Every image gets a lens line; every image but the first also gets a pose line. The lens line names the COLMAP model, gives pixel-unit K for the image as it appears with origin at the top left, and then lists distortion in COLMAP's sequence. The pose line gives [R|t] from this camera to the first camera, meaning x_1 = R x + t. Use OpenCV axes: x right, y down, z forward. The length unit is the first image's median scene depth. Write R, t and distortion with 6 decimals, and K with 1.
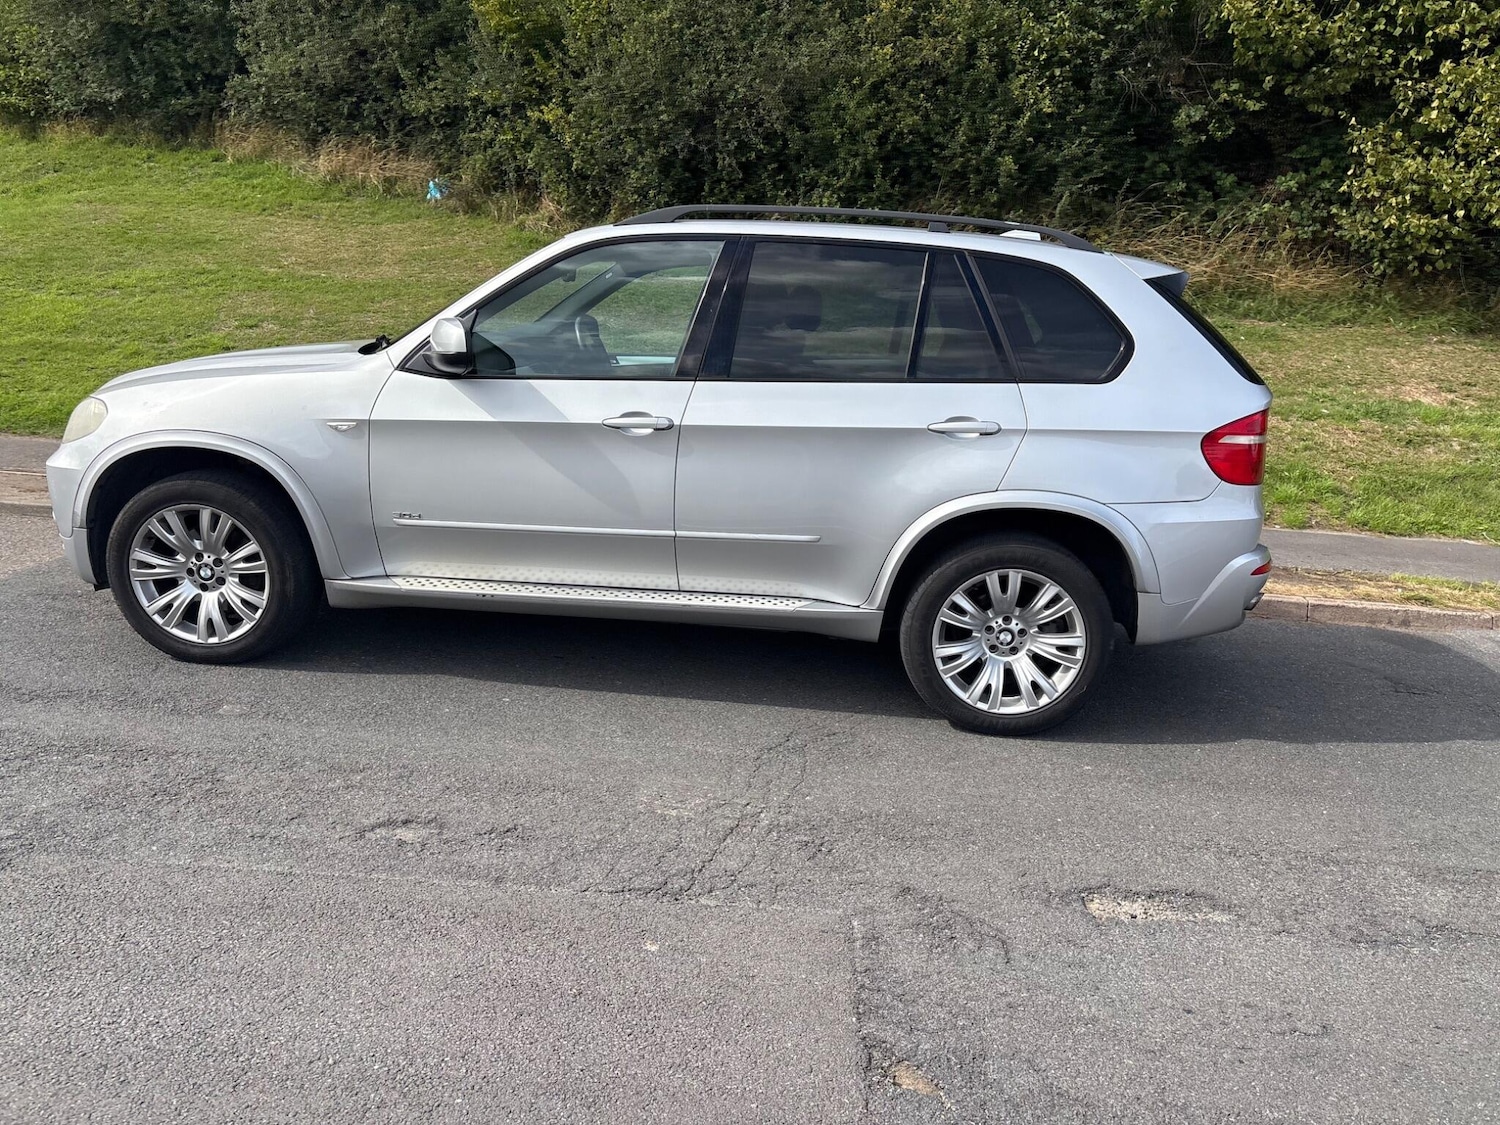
lens RADIAL K [[1133.8, 0, 754.2], [0, 1133.8, 564.7], [0, 0, 1]] dist [0.057115, -0.060219]
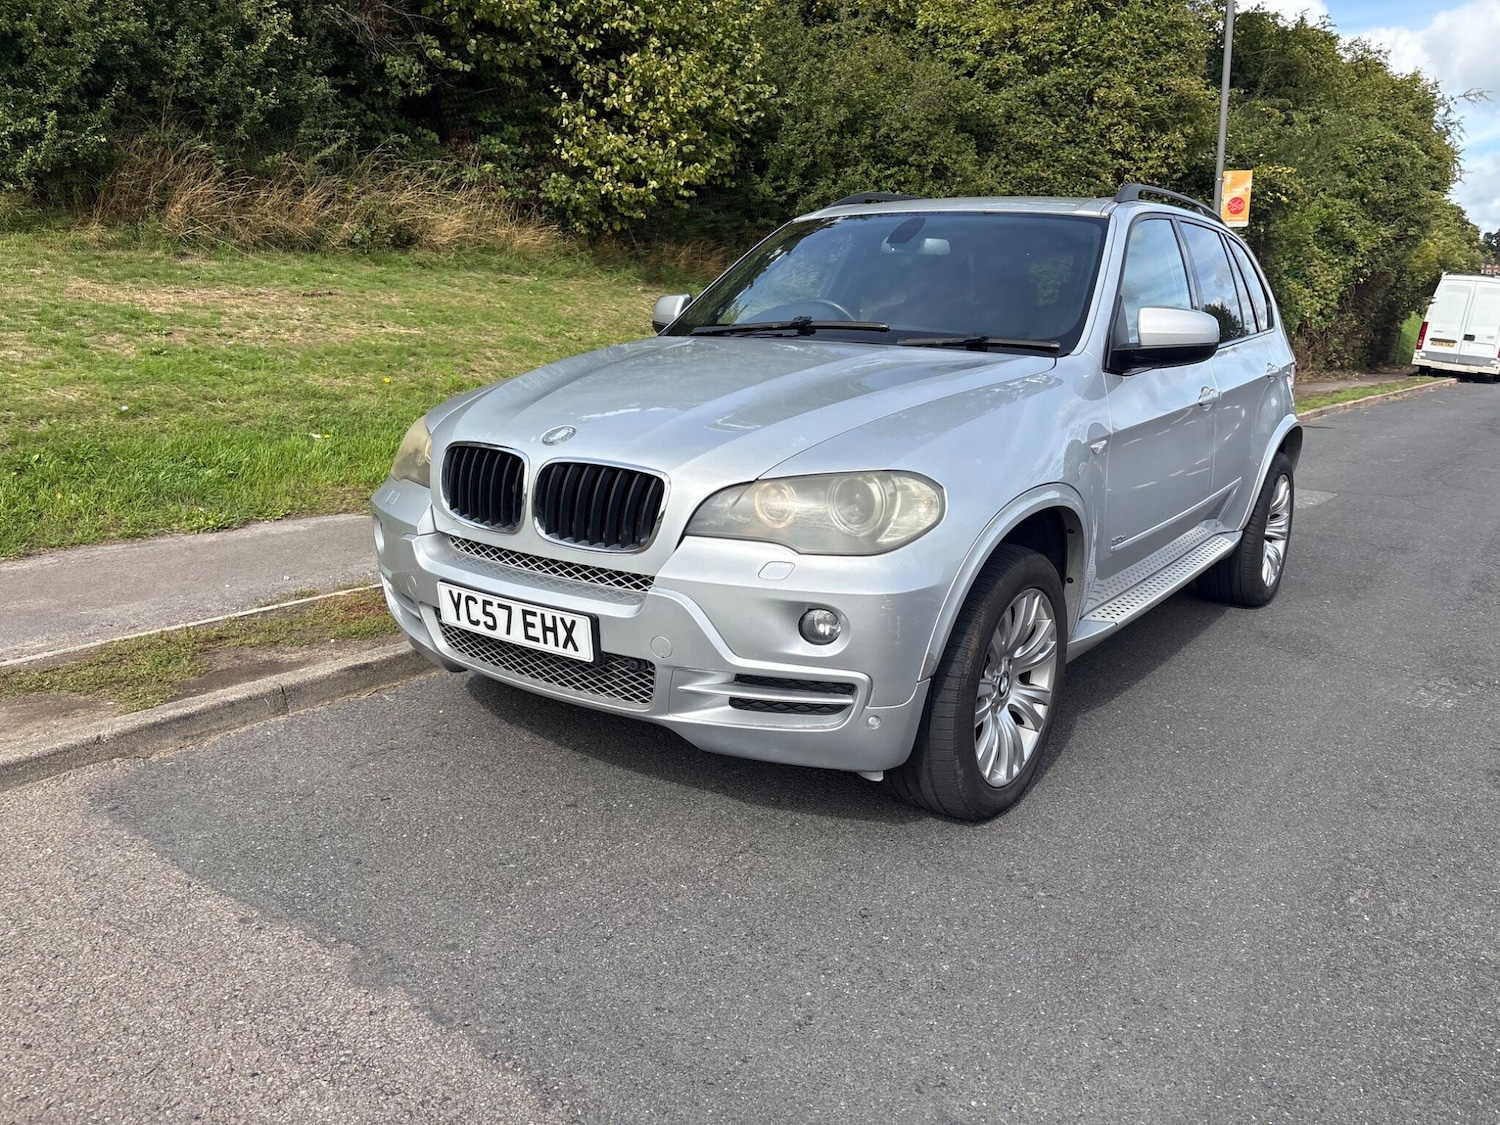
lens RADIAL K [[1133.8, 0, 755.0], [0, 1133.8, 564.6], [0, 0, 1]] dist [0.057115, -0.060219]
pose [[0.525588, -0.231999, 0.818495, -1.166949], [0.194730, 0.969363, 0.149718, -0.209011], [-0.828153, 0.080695, 0.554663, 0.758902]]
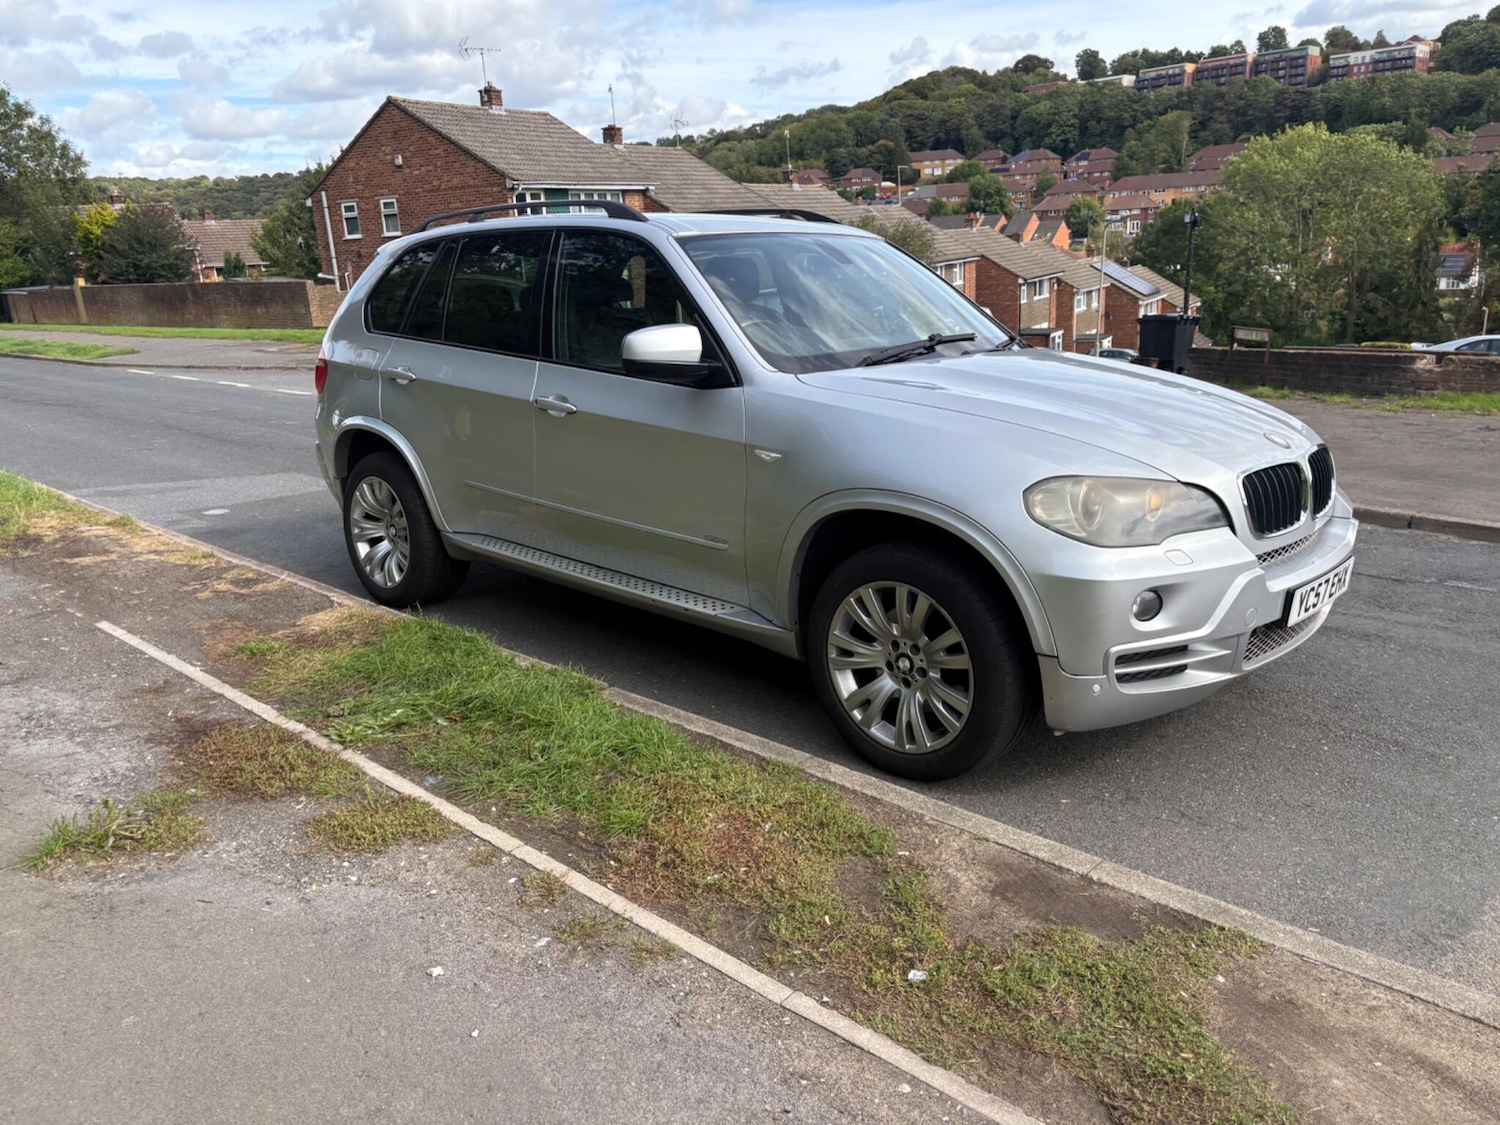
lens RADIAL K [[1133.8, 0, 759.2], [0, 1133.8, 560.2], [0, 0, 1]] dist [0.057115, -0.060219]
pose [[-0.776080, -0.198402, 0.598612, -0.871118], [0.113895, 0.889516, 0.442480, -0.544877], [-0.620264, 0.411579, -0.667739, 2.077440]]
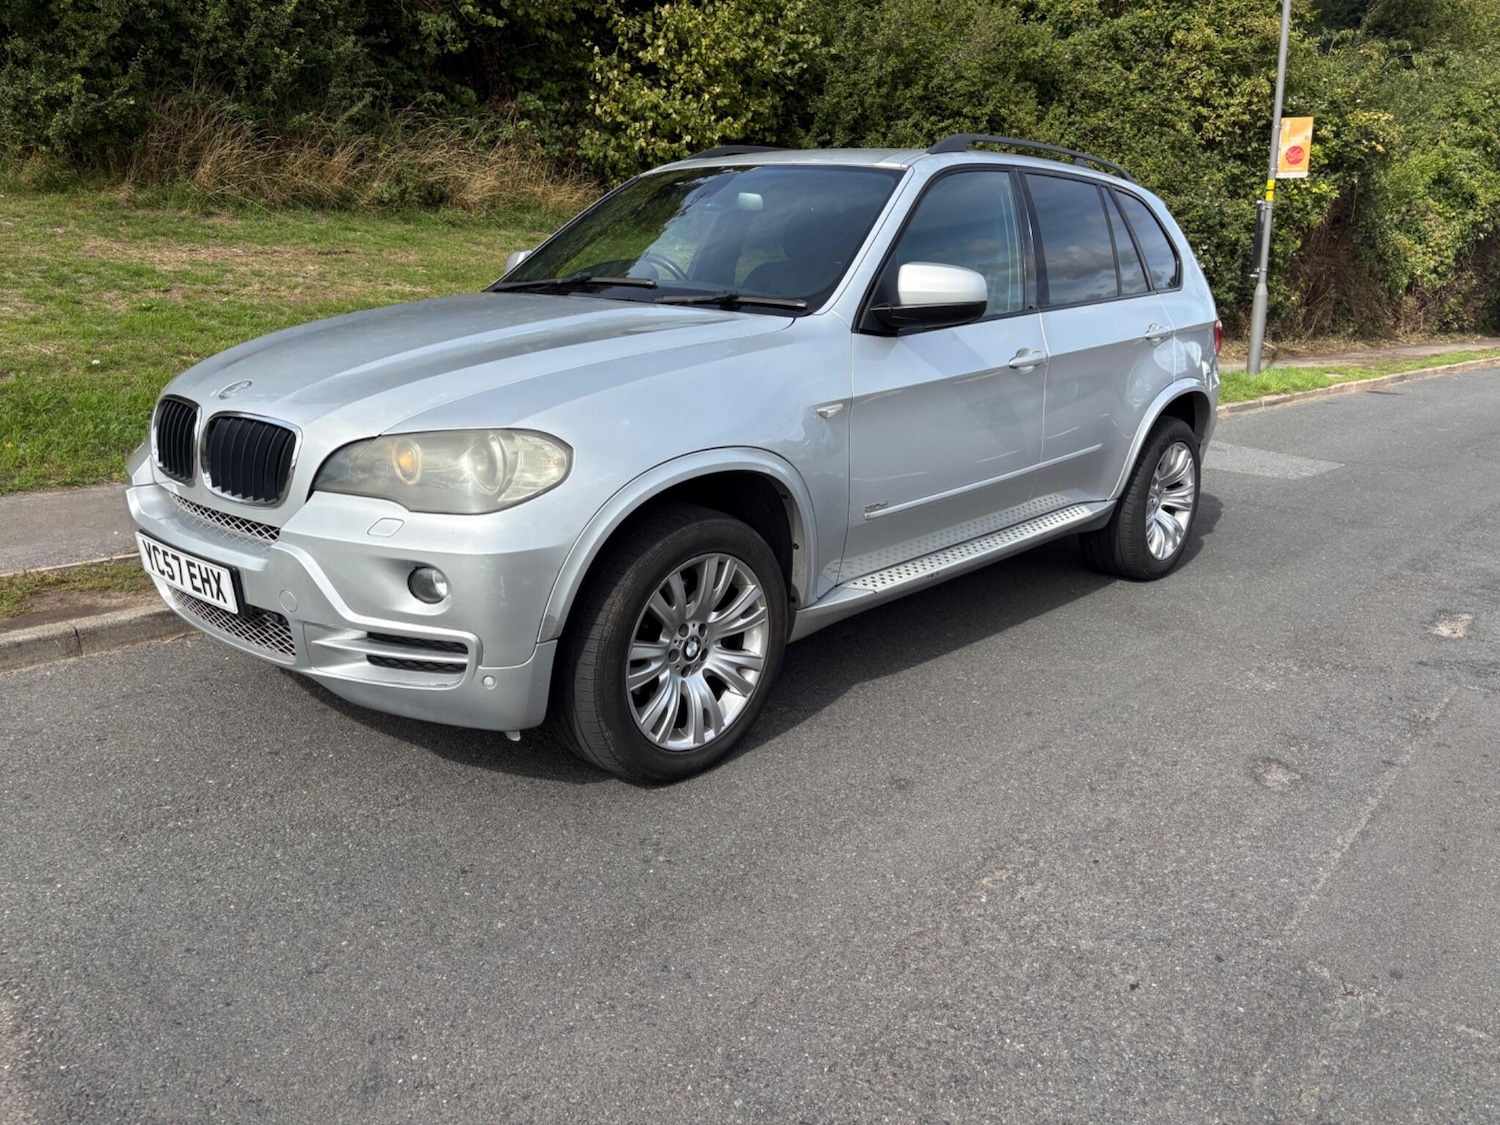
lens RADIAL K [[1133.8, 0, 757.7], [0, 1133.8, 573.2], [0, 0, 1]] dist [0.057115, -0.060219]
pose [[0.610416, -0.250489, 0.751430, -1.005869], [0.187194, 0.967426, 0.170426, -0.155291], [-0.769643, 0.036632, 0.637422, 0.542168]]
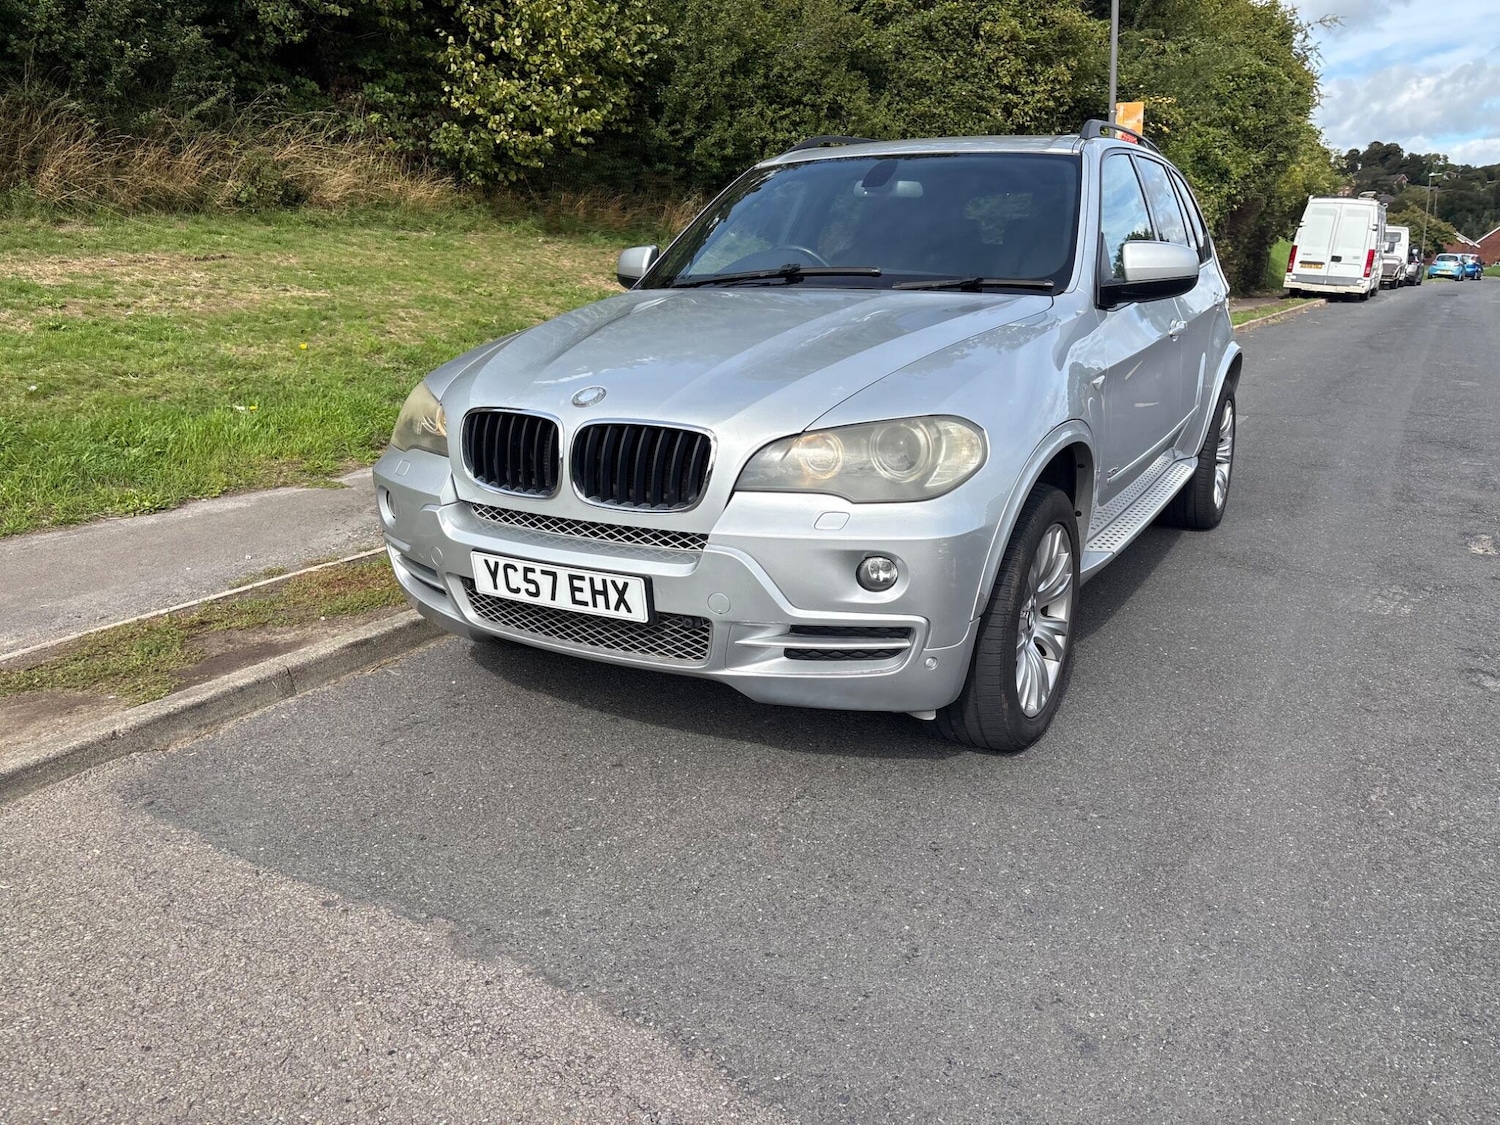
lens RADIAL K [[1133.8, 0, 745.9], [0, 1133.8, 565.1], [0, 0, 1]] dist [0.057115, -0.060219]
pose [[0.438955, -0.297784, 0.847728, -1.213931], [0.235449, 0.948636, 0.211314, -0.231198], [-0.867111, 0.106840, 0.486522, 0.832142]]
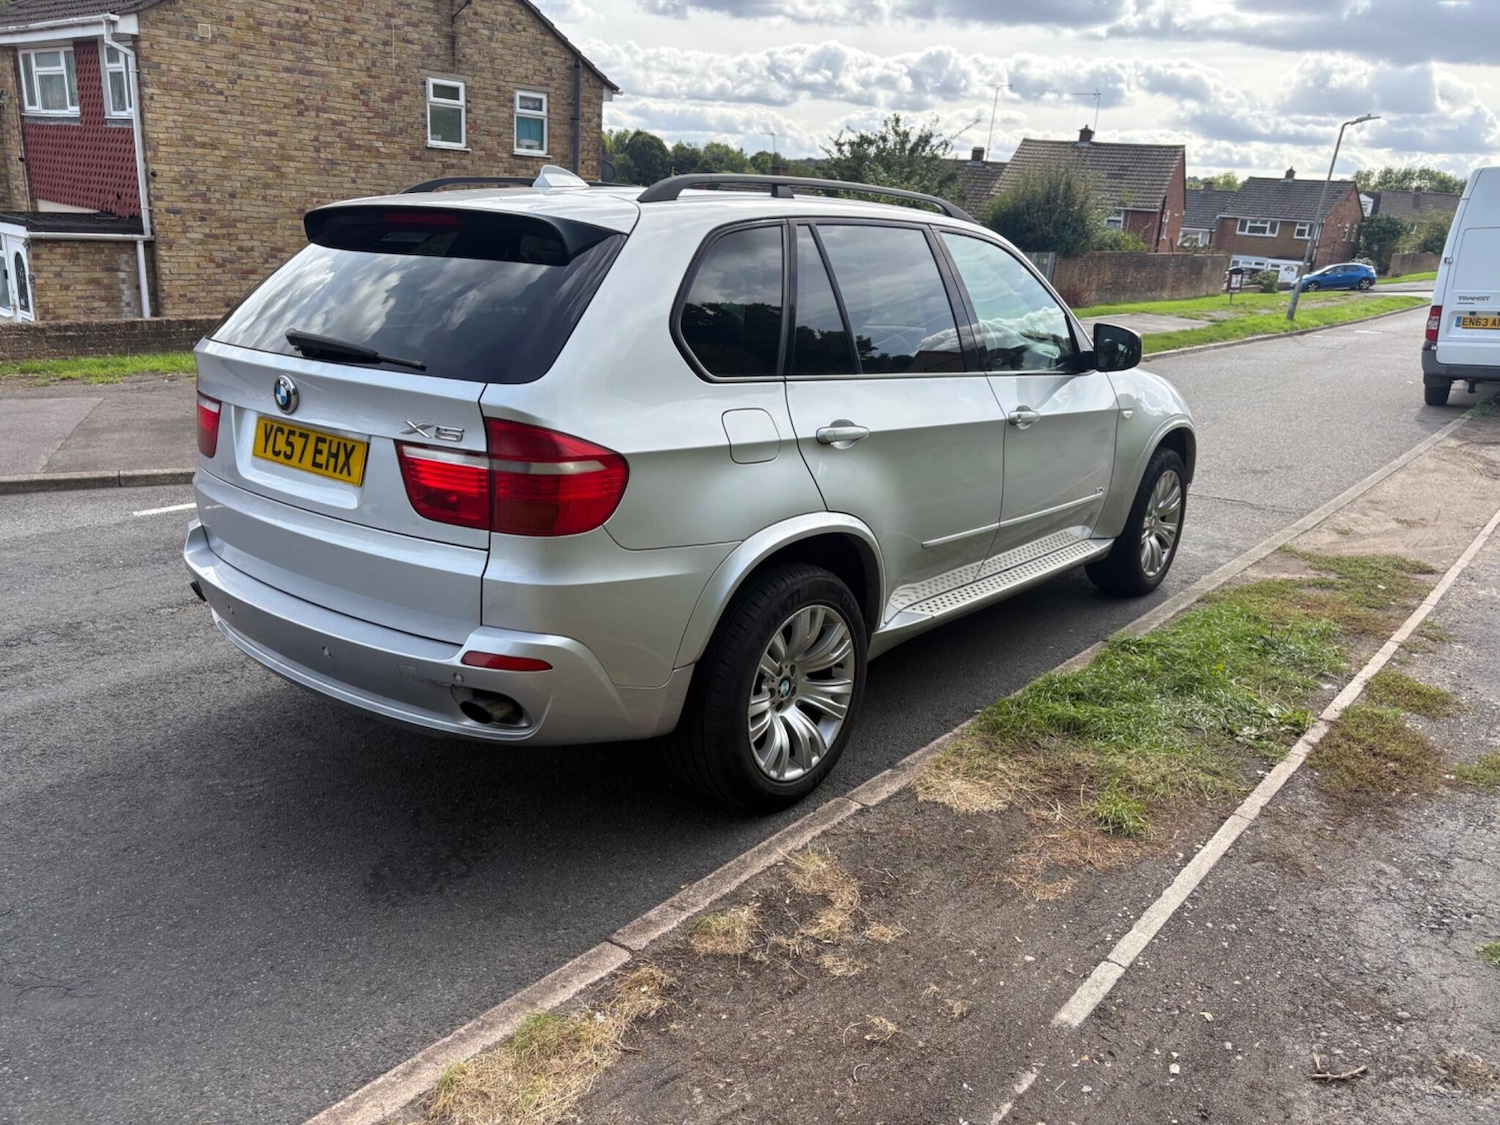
lens RADIAL K [[1133.8, 0, 756.1], [0, 1133.8, 572.3], [0, 0, 1]] dist [0.057115, -0.060219]
pose [[-0.567101, 0.152227, -0.809459, 0.920092], [-0.255182, 0.901943, 0.348399, -0.397127], [0.783121, 0.404136, -0.472647, 1.783702]]
